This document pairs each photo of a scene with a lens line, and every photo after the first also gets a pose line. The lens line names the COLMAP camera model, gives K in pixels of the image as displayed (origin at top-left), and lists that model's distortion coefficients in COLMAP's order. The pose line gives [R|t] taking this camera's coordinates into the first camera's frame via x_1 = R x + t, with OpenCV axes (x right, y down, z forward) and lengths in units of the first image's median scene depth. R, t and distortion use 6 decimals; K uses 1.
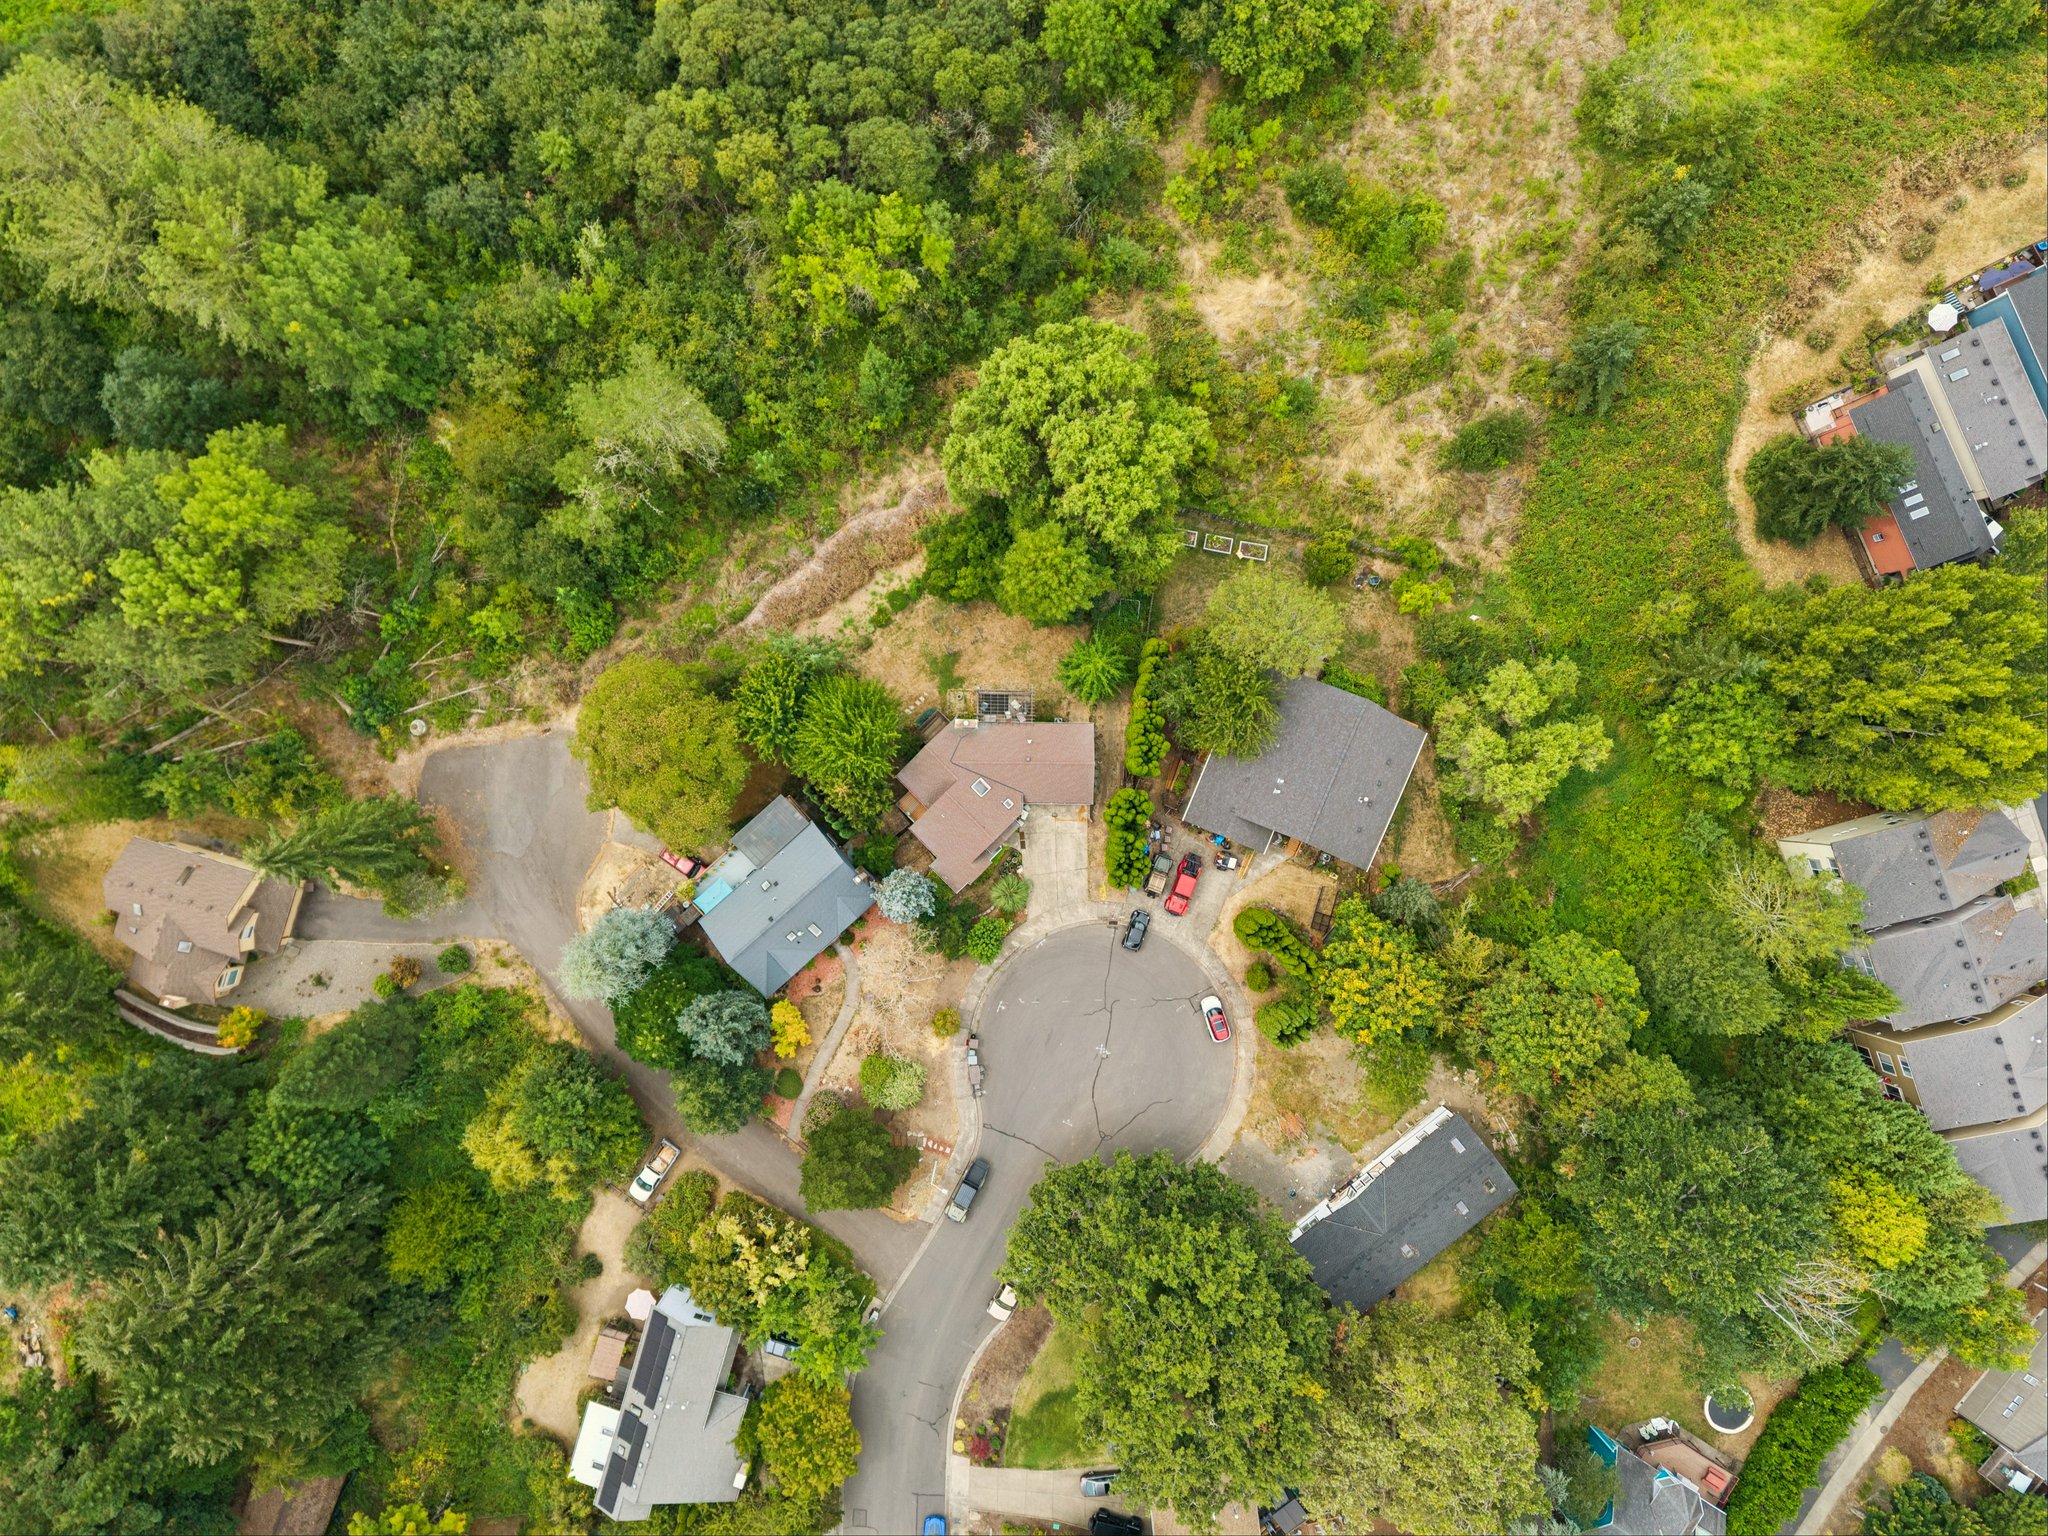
lens RADIAL K [[1349.6, 0, 1024.0], [0, 1349.6, 768.0], [0, 0, 1]] dist [0.035971, -0.033875]
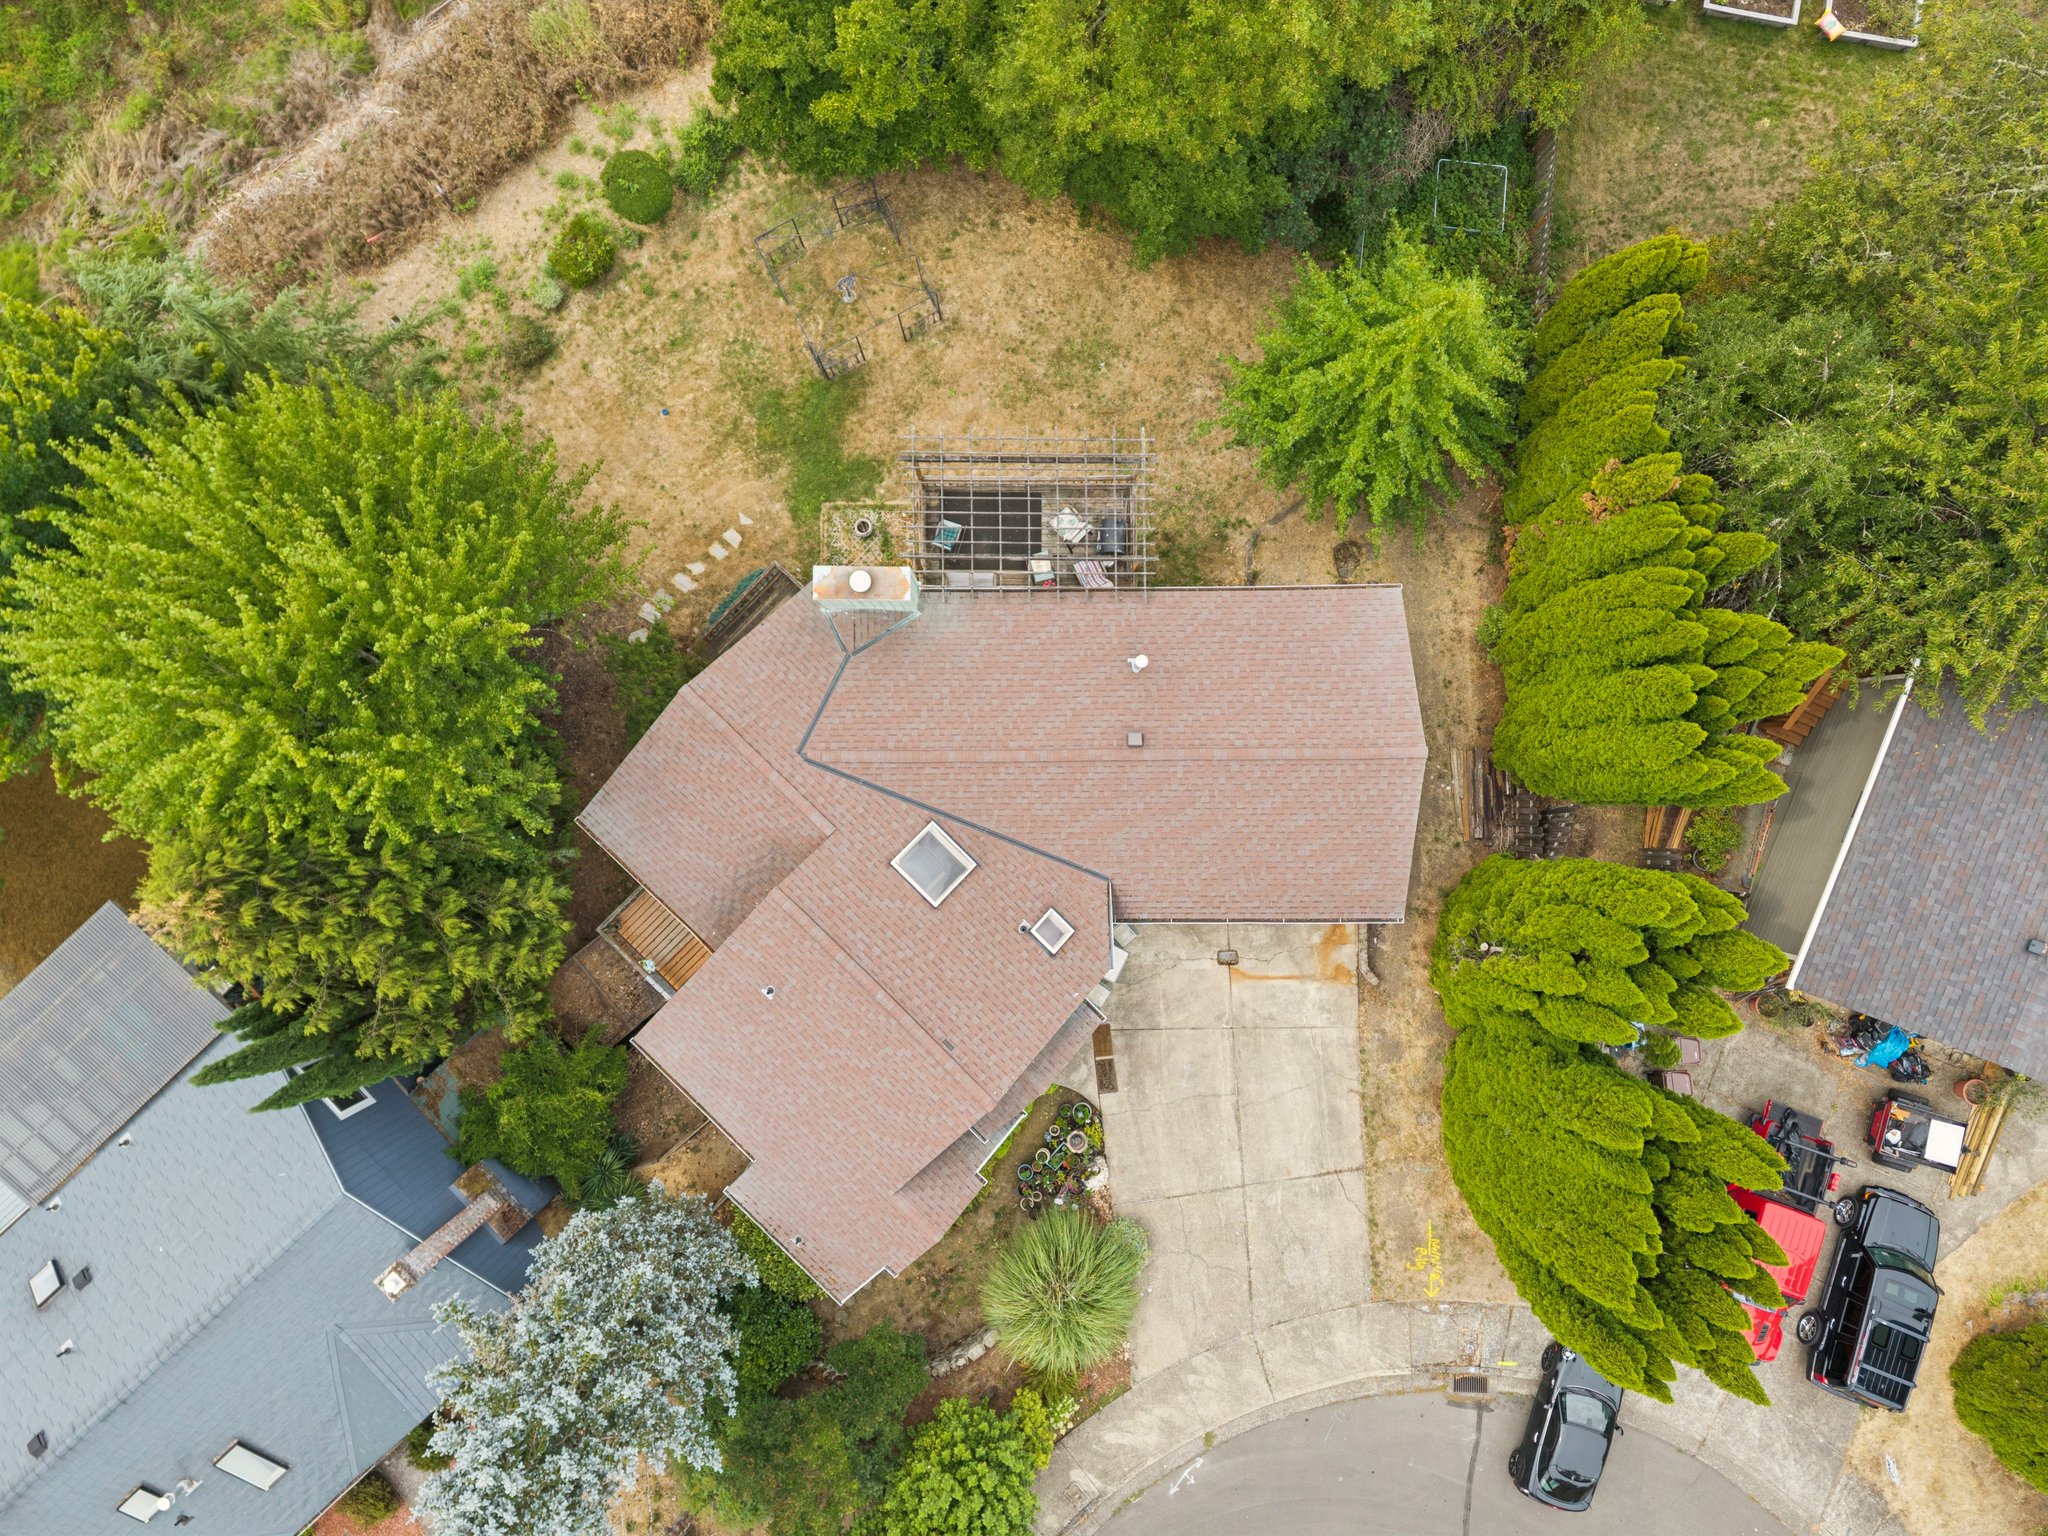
lens RADIAL K [[1349.6, 0, 1024.0], [0, 1349.6, 768.0], [0, 0, 1]] dist [0.035971, -0.033875]
pose [[0.999886, -0.015103, -0.000759, -0.015378], [0.015102, 0.999884, -0.002037, -0.001399], [0.000790, 0.002026, 0.999998, 0.742801]]
